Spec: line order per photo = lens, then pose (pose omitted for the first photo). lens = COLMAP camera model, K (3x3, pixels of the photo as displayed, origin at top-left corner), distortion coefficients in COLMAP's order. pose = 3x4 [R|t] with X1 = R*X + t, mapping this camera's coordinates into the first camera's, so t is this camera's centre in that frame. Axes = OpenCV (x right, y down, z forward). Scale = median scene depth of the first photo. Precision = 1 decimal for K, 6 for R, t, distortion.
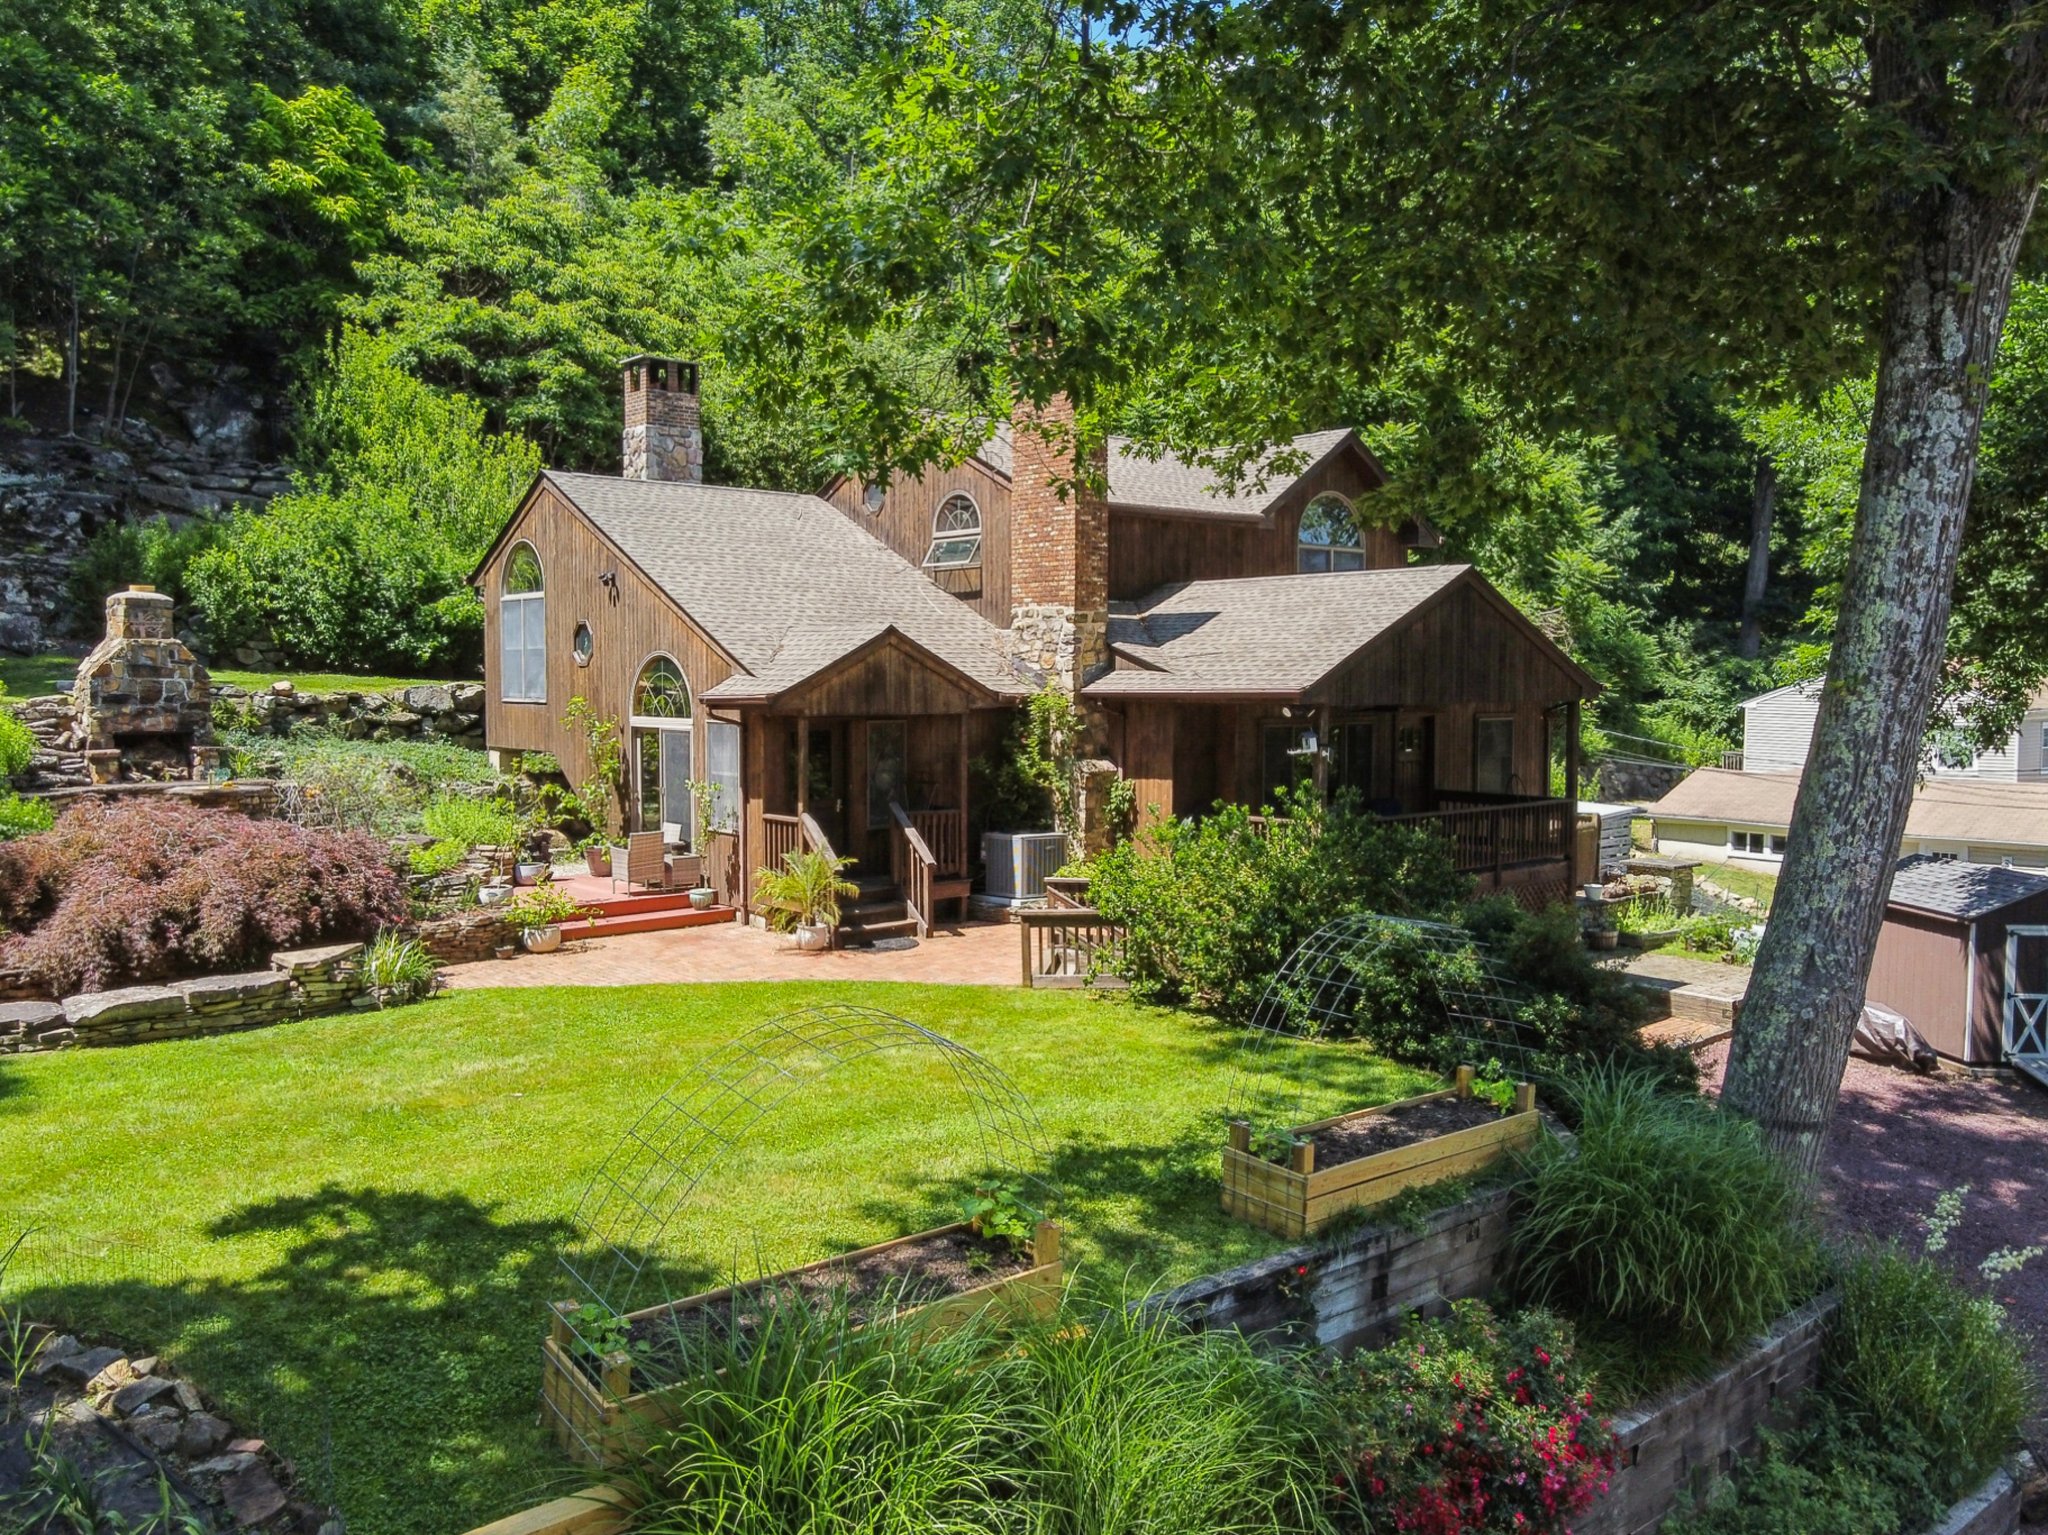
lens RADIAL K [[1550.2, 0, 1029.6], [0, 1550.2, 808.9], [0, 0, 1]] dist [0.003244, 0.015618]
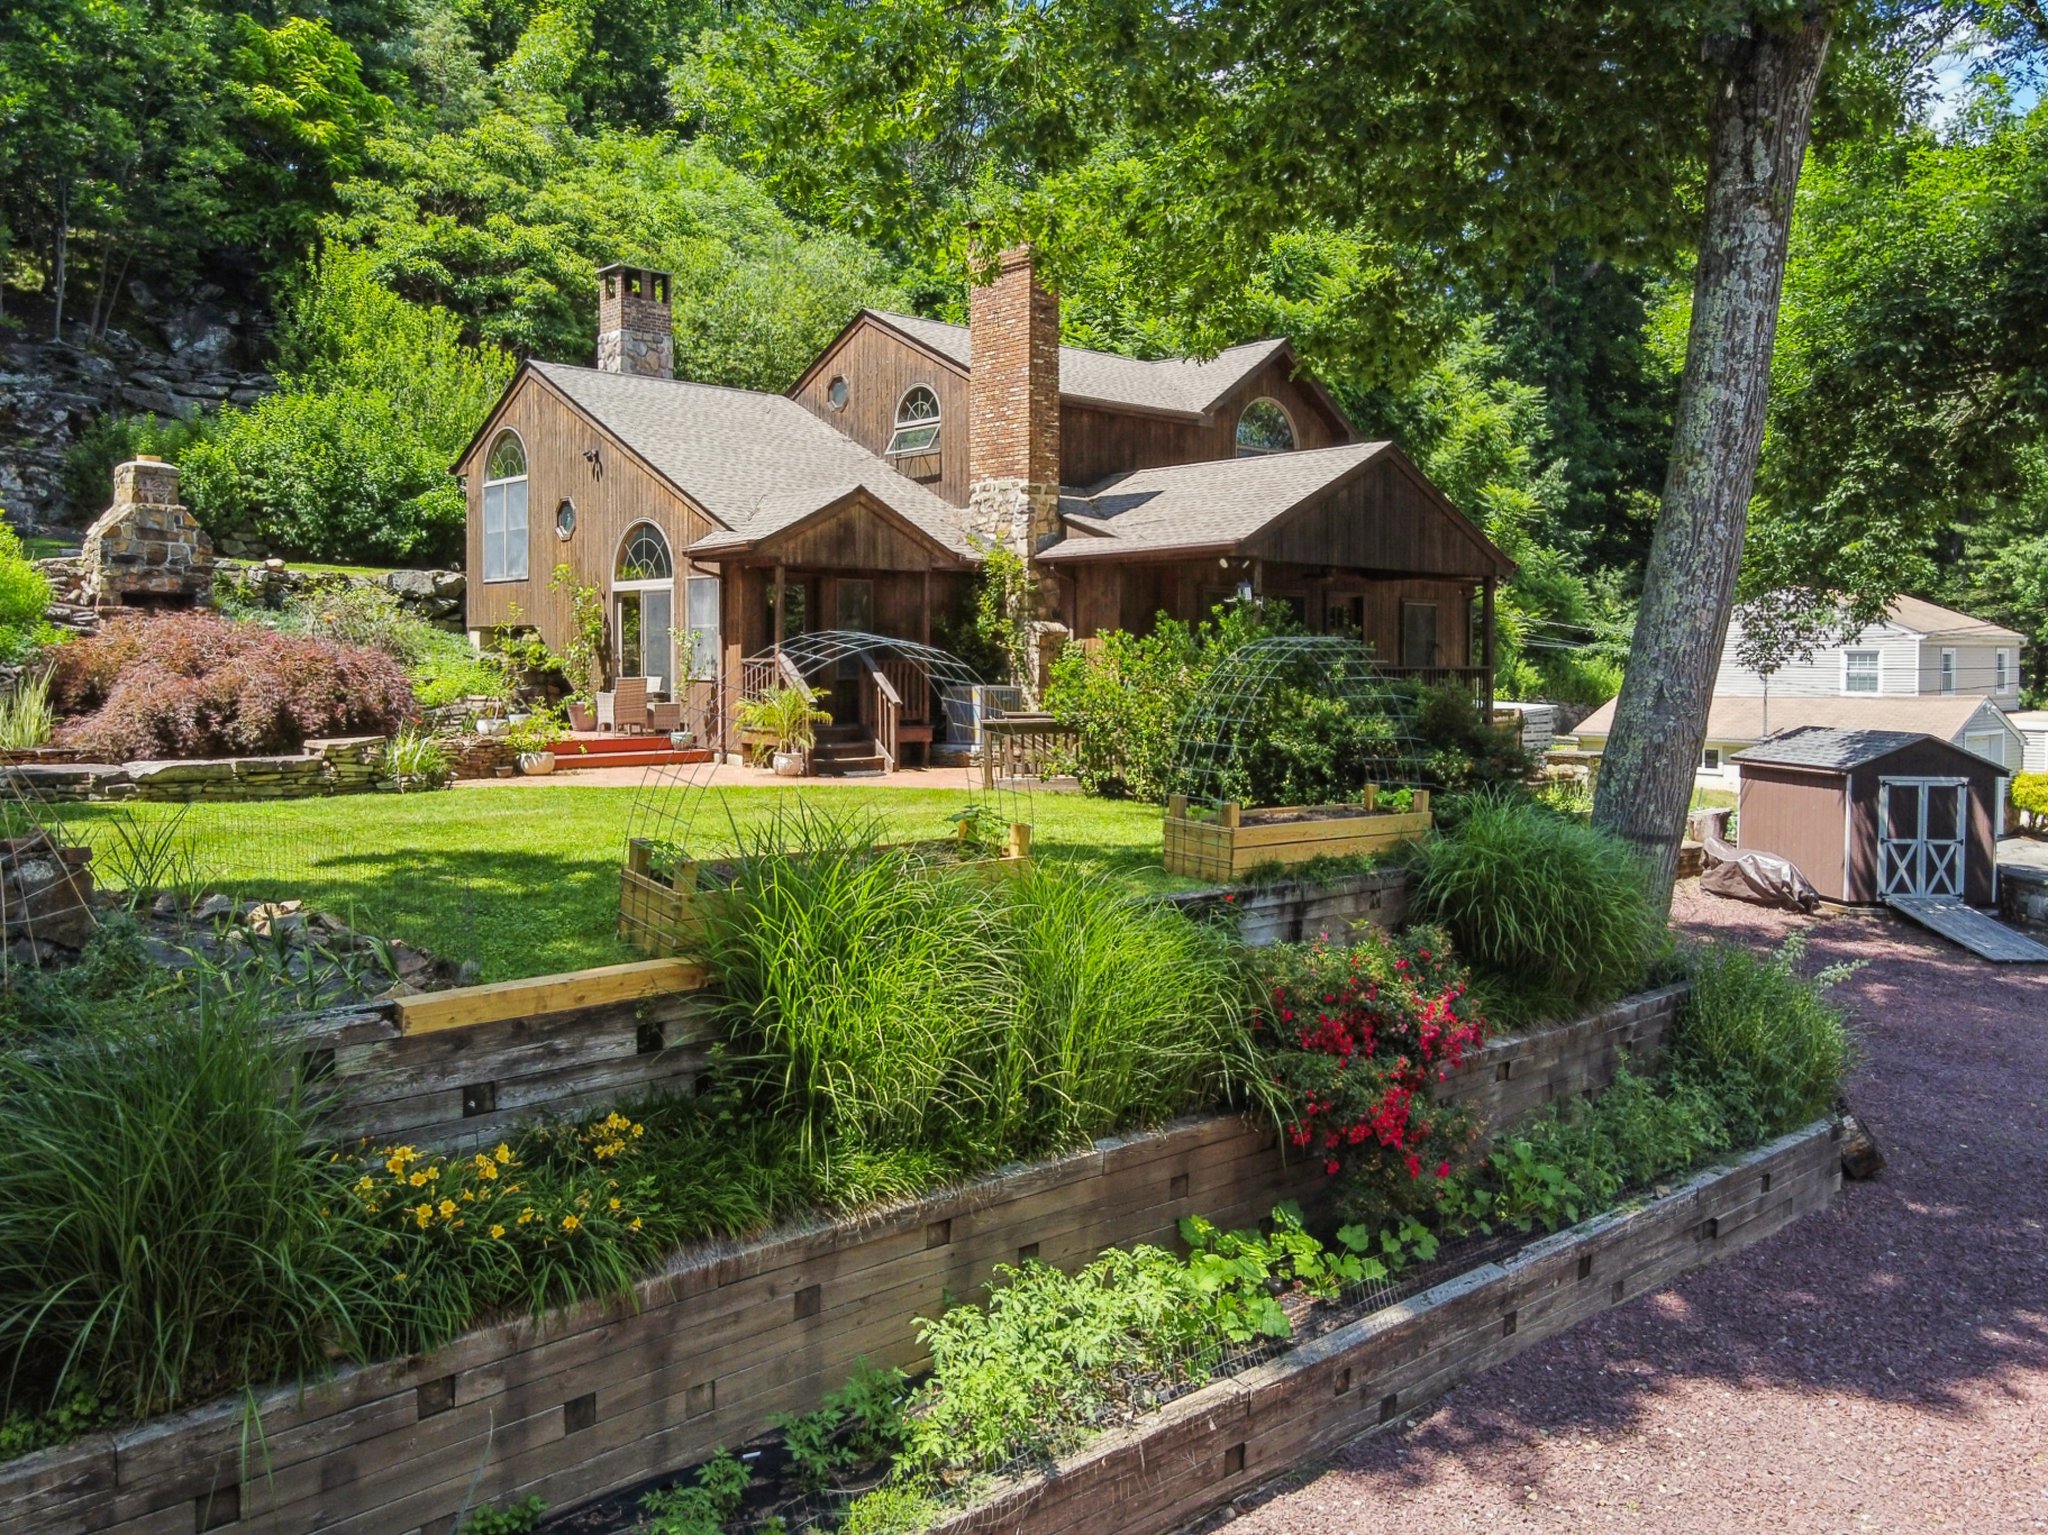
lens RADIAL K [[1633.7, 0, 1023.9], [0, 1633.7, 791.4], [0, 0, 1]] dist [-0.008995, 0.041570]
pose [[0.999421, 0.001225, 0.034011, -0.012843], [-0.000004, 0.999356, -0.035870, 0.126188], [-0.034033, 0.035849, 0.998778, -0.127427]]
